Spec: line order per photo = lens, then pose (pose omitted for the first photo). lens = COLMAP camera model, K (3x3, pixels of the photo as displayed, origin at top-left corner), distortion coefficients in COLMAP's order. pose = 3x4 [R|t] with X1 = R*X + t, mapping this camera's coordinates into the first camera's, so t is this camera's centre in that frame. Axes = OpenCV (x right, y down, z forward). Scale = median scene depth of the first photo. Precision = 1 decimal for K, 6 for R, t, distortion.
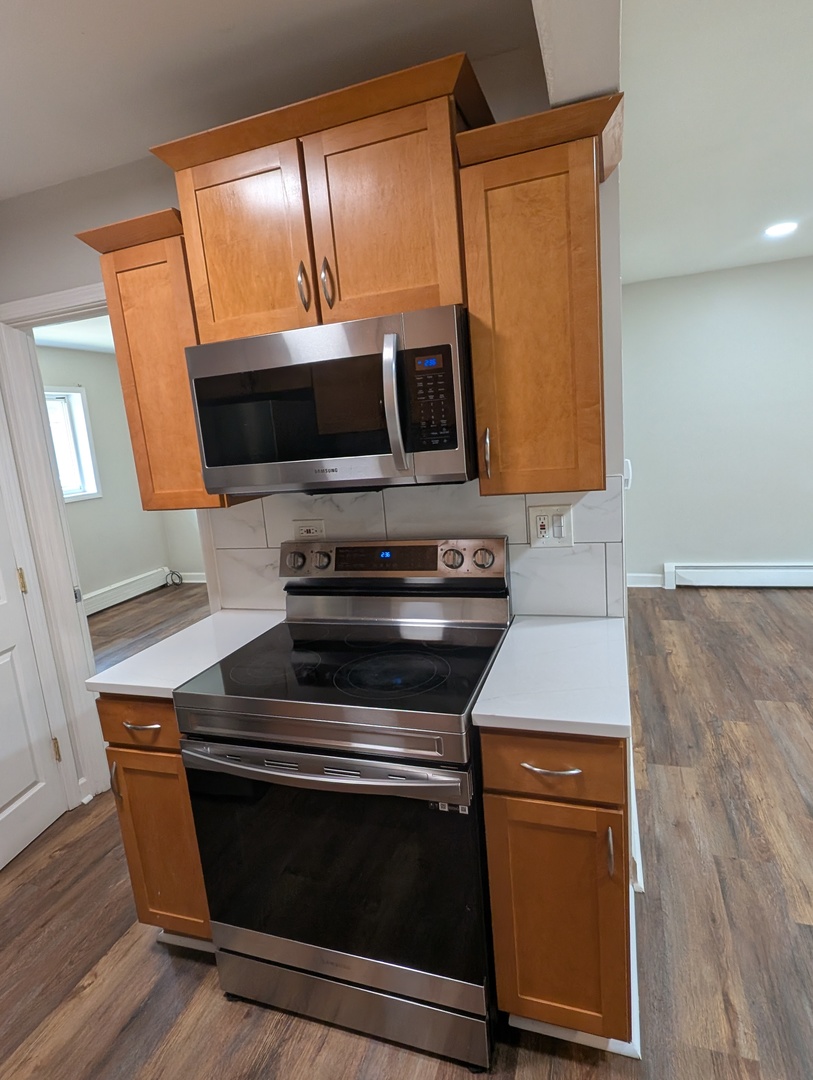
lens RADIAL K [[587.7, 0, 406.5], [0, 587.7, 540.0], [0, 0, 1]] dist [-0.002796, -0.000257]
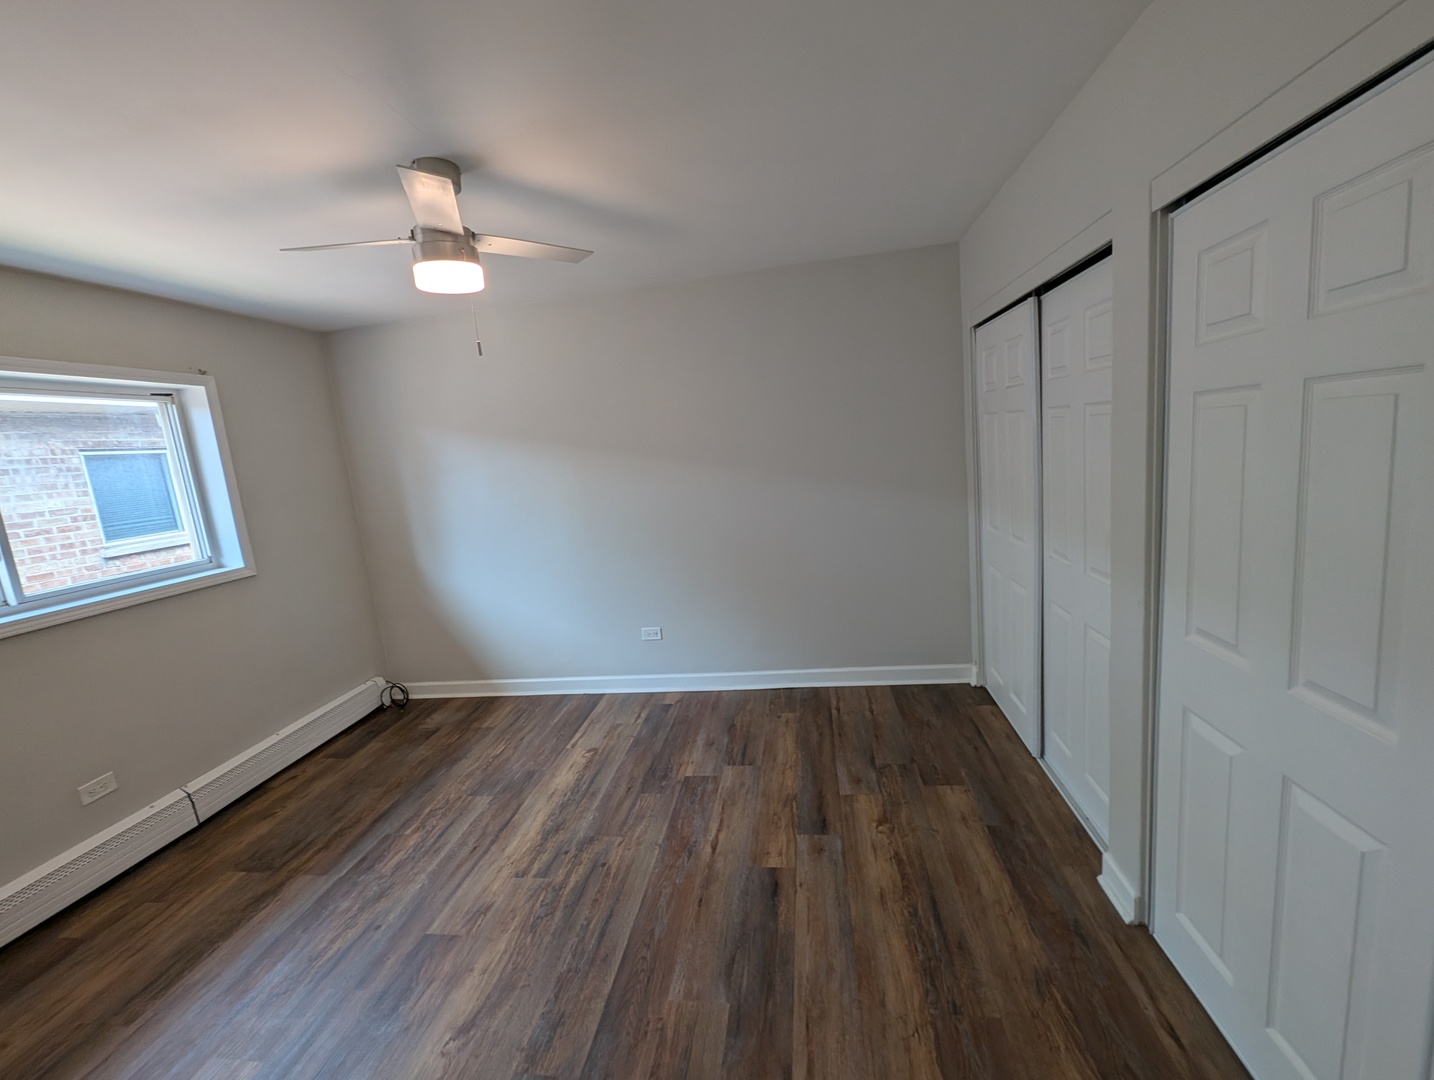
lens RADIAL K [[588.0, 0, 717.0], [0, 588.0, 540.0], [0, 0, 1]] dist [-0.001909, -0.000169]
pose [[0.985009, -0.046763, 0.166046, -0.184913], [0.053222, 0.997981, -0.034663, -0.064221], [-0.164090, 0.042981, 0.985509, 0.390730]]
